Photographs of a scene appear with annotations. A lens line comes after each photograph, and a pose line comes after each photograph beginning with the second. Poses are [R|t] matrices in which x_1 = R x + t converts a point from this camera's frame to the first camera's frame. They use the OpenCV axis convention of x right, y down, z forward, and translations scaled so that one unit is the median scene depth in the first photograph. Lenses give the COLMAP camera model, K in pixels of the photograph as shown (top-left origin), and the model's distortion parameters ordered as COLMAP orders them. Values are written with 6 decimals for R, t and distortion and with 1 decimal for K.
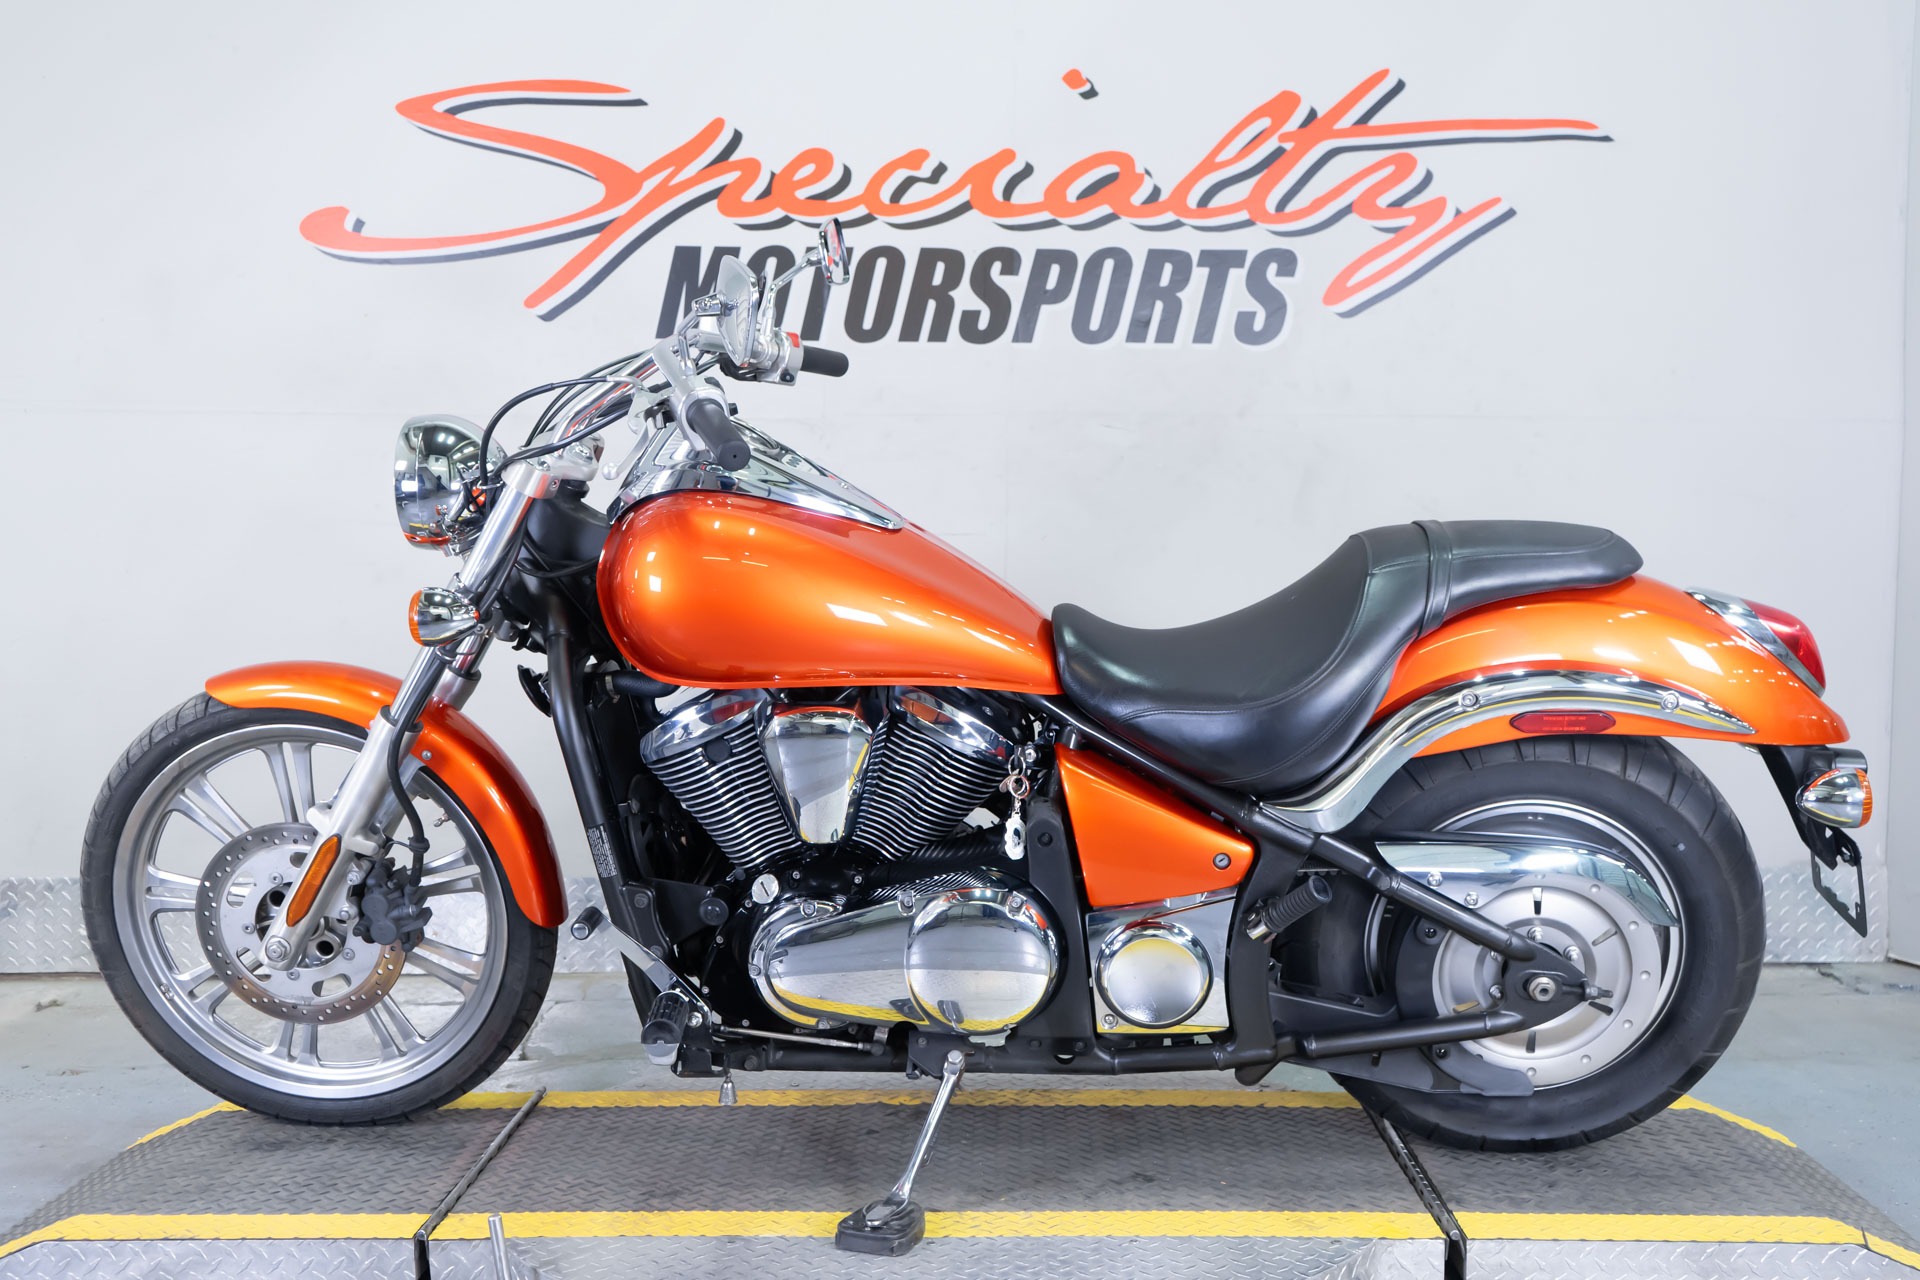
lens RADIAL K [[1934.8, 0, 931.4], [0, 1934.8, 665.7], [0, 0, 1]] dist [0.005823, -0.010326]
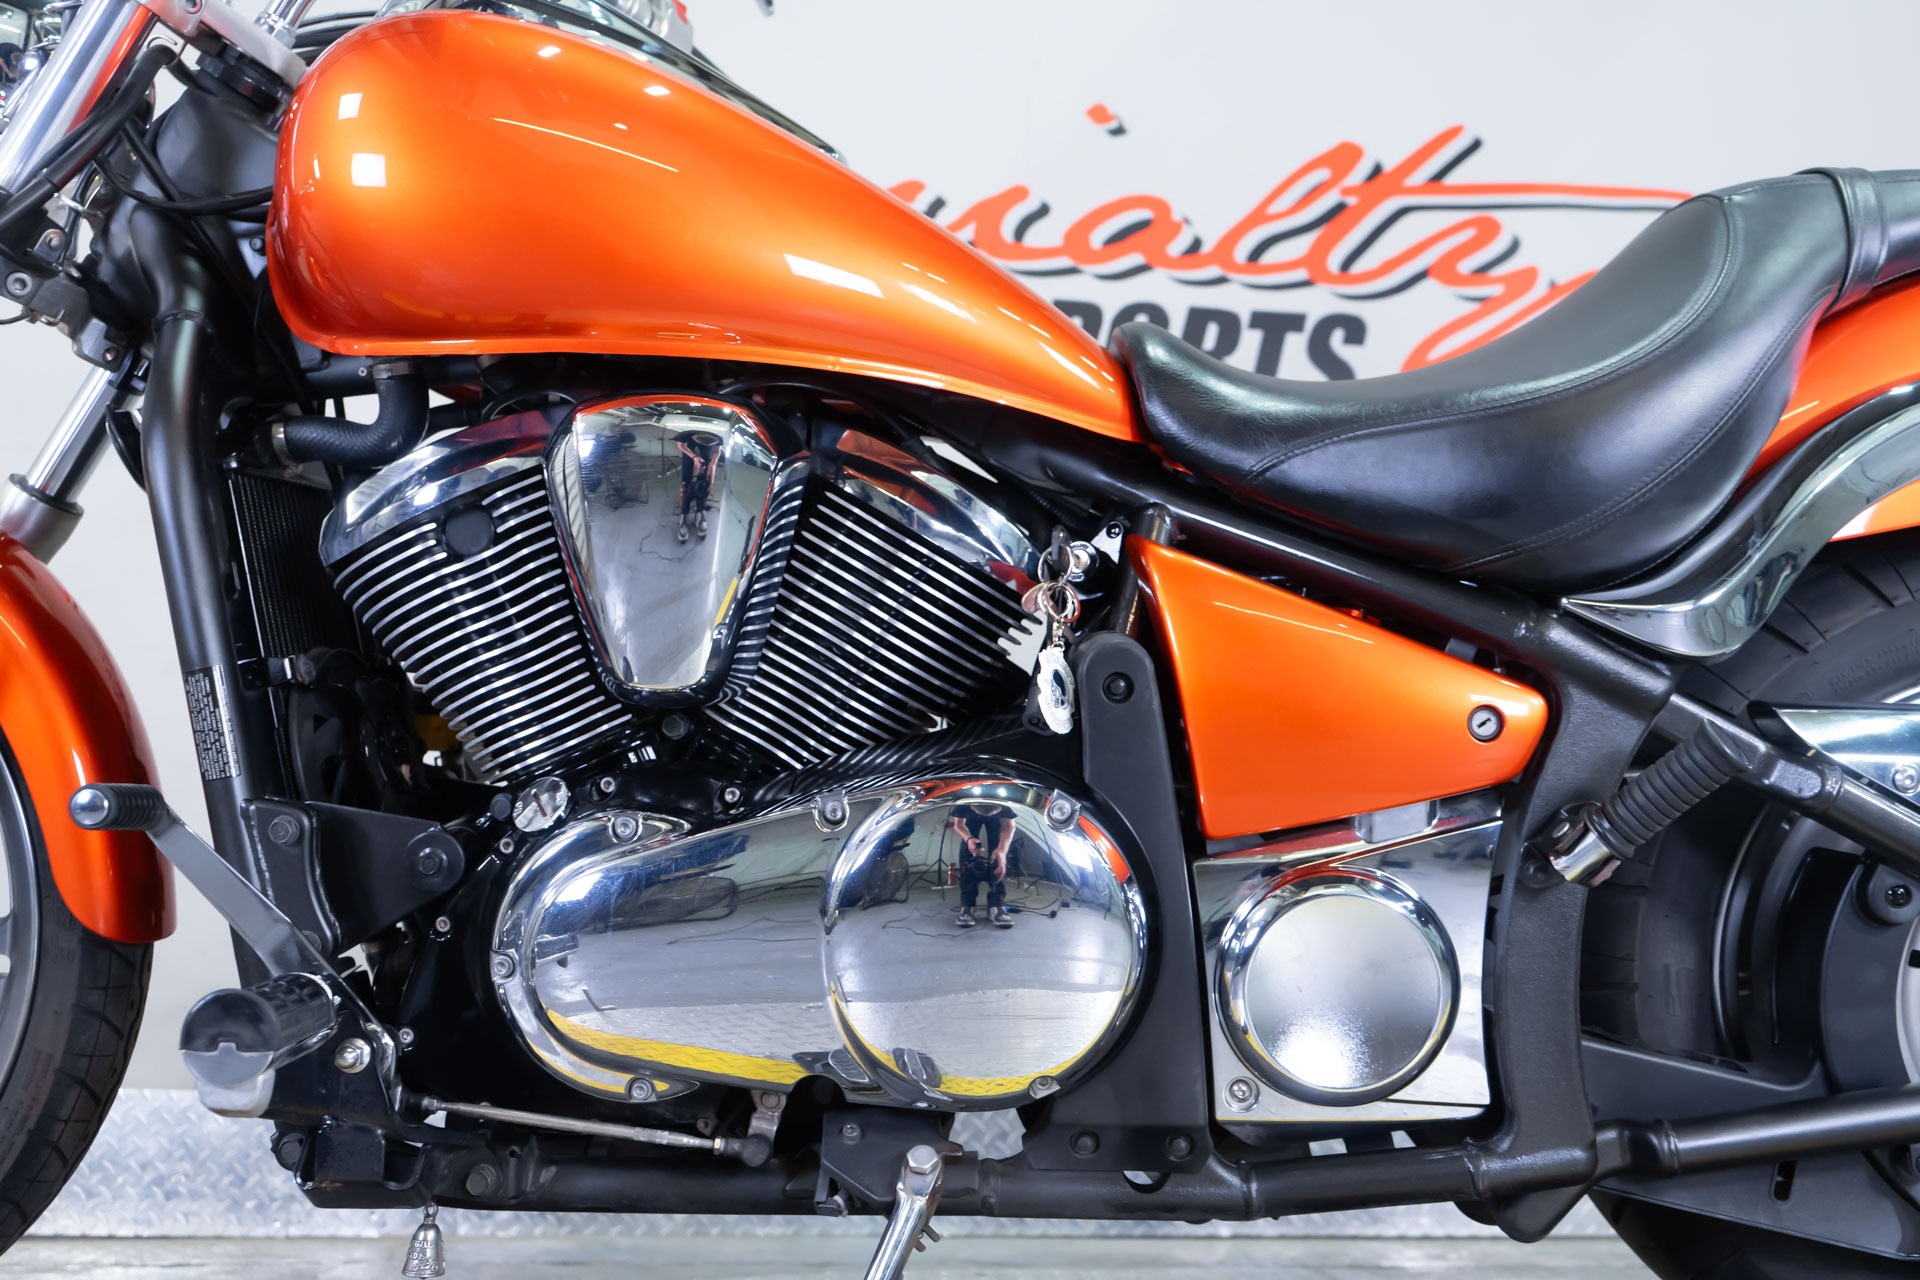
lens RADIAL K [[1768.7, 0, 1021.2], [0, 1768.7, 639.1], [0, 0, 1]] dist [-0.221398, 0.632446]
pose [[0.998188, 0.029353, 0.052520, 0.010832], [-0.015822, 0.970259, -0.241550, 0.174633], [-0.058048, 0.240281, 0.968966, 0.543047]]
